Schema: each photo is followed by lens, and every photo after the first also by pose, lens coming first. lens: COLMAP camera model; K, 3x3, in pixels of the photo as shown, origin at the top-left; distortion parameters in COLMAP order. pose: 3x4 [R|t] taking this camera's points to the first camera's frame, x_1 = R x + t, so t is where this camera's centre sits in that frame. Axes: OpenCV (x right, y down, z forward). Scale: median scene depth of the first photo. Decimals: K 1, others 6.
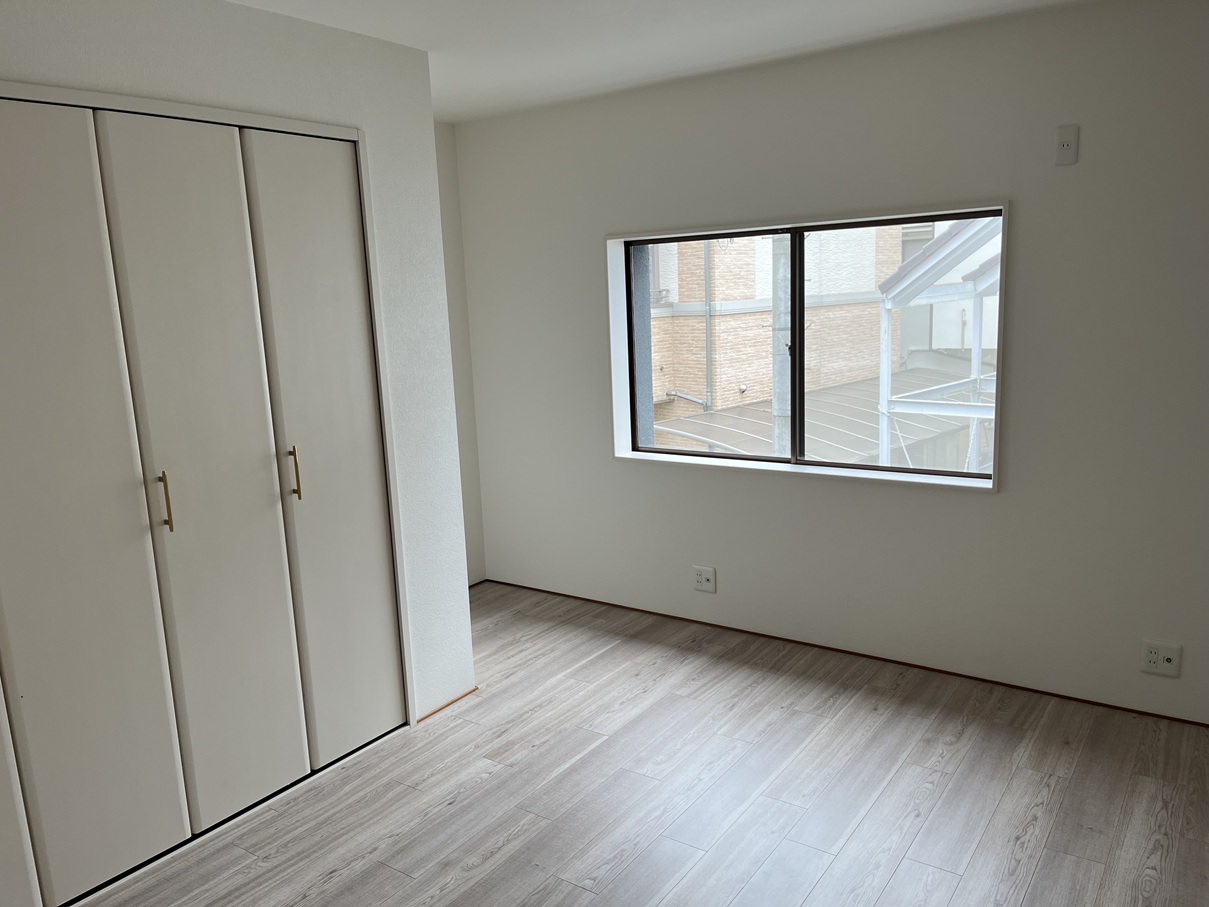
lens RADIAL K [[912.1, 0, 609.2], [0, 912.1, 455.8], [0, 0, 1]] dist [0.026502, -0.045085]
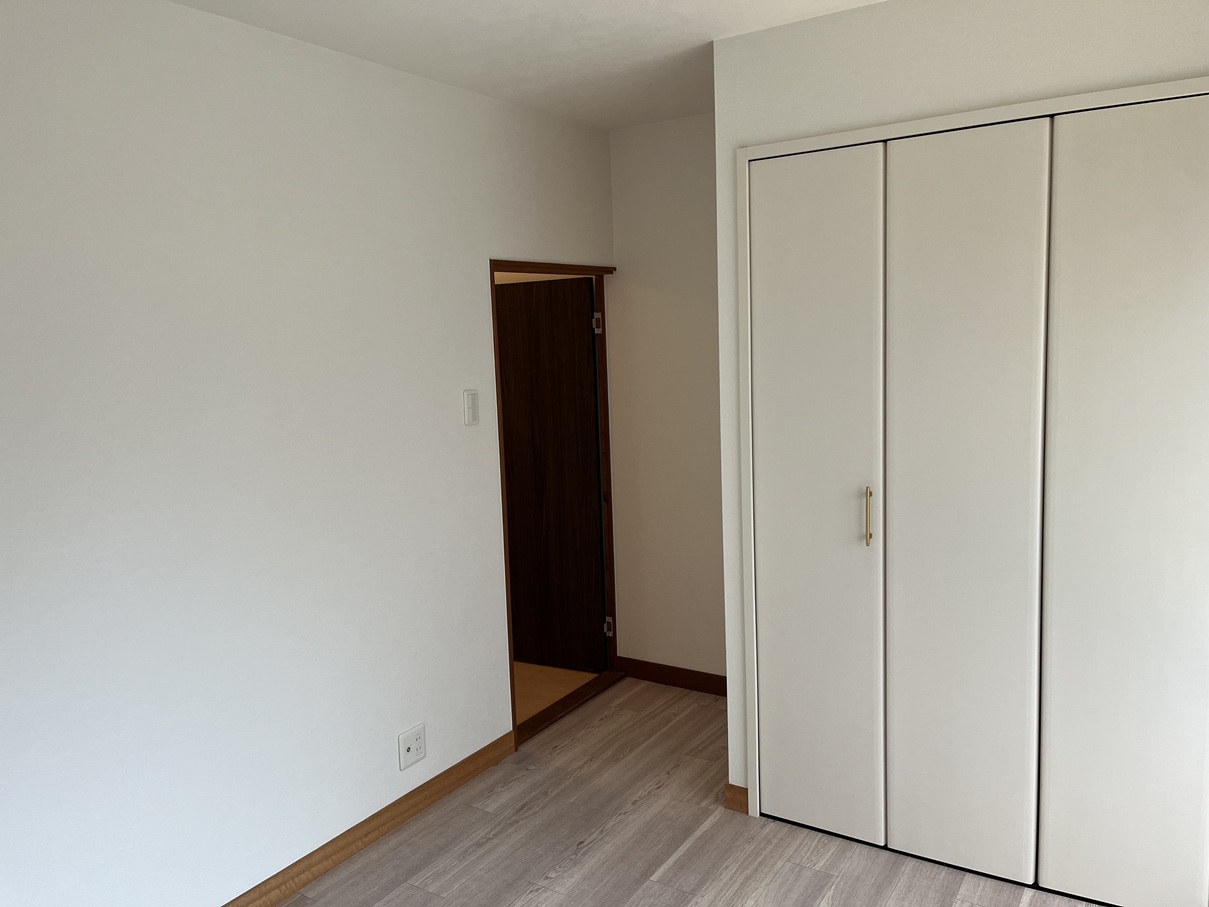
lens RADIAL K [[912.1, 0, 612.5], [0, 912.1, 453.5], [0, 0, 1]] dist [0.026502, -0.045085]
pose [[0.034164, 0.154659, -0.987377, 0.527457], [-0.135518, 0.979546, 0.148743, -0.138975], [0.990186, 0.128726, 0.054424, 0.673245]]
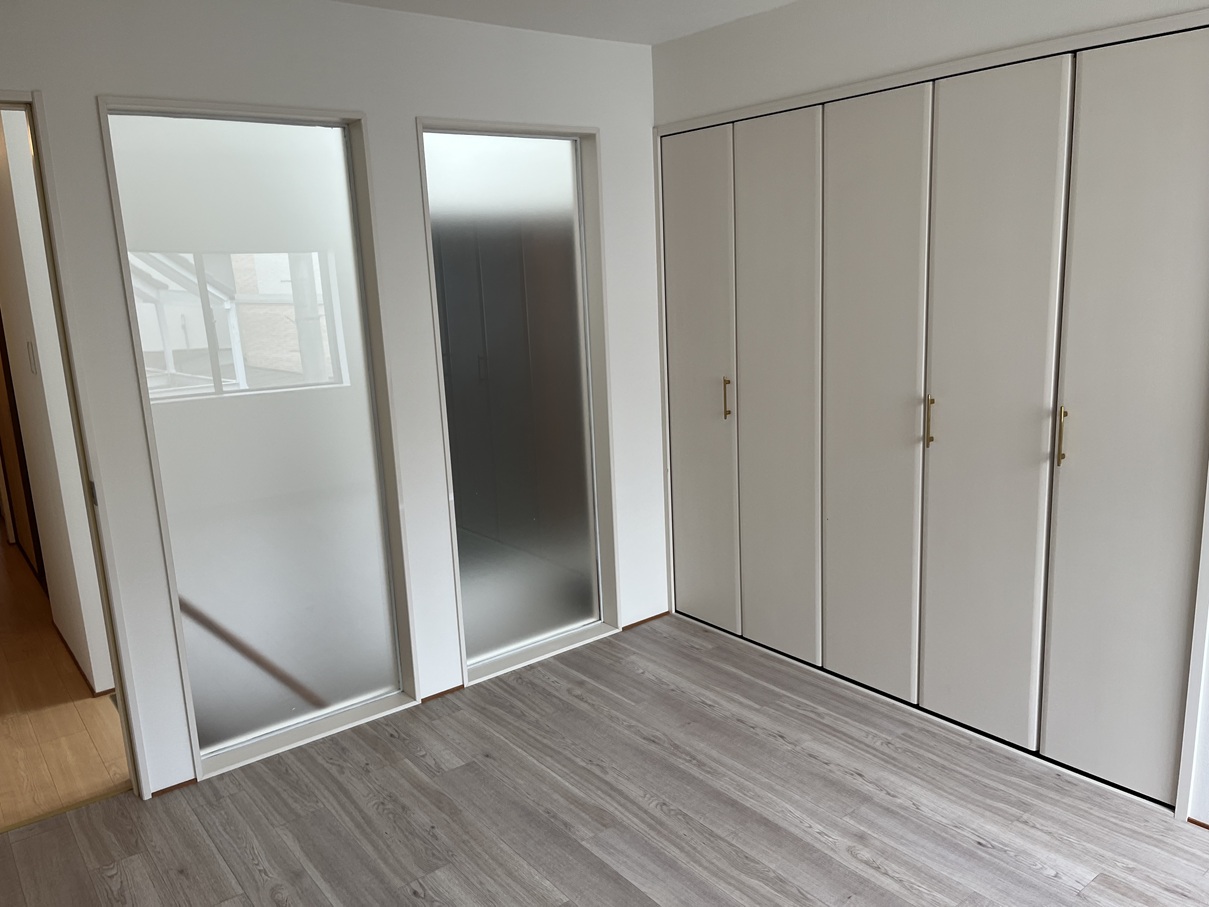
lens RADIAL K [[912.1, 0, 629.5], [0, 912.1, 451.6], [0, 0, 1]] dist [0.026502, -0.045085]
pose [[-0.287037, 0.236288, -0.928320, 0.666694], [-0.117201, 0.953156, 0.278849, -0.180439], [0.950723, 0.188840, -0.245898, 0.877868]]
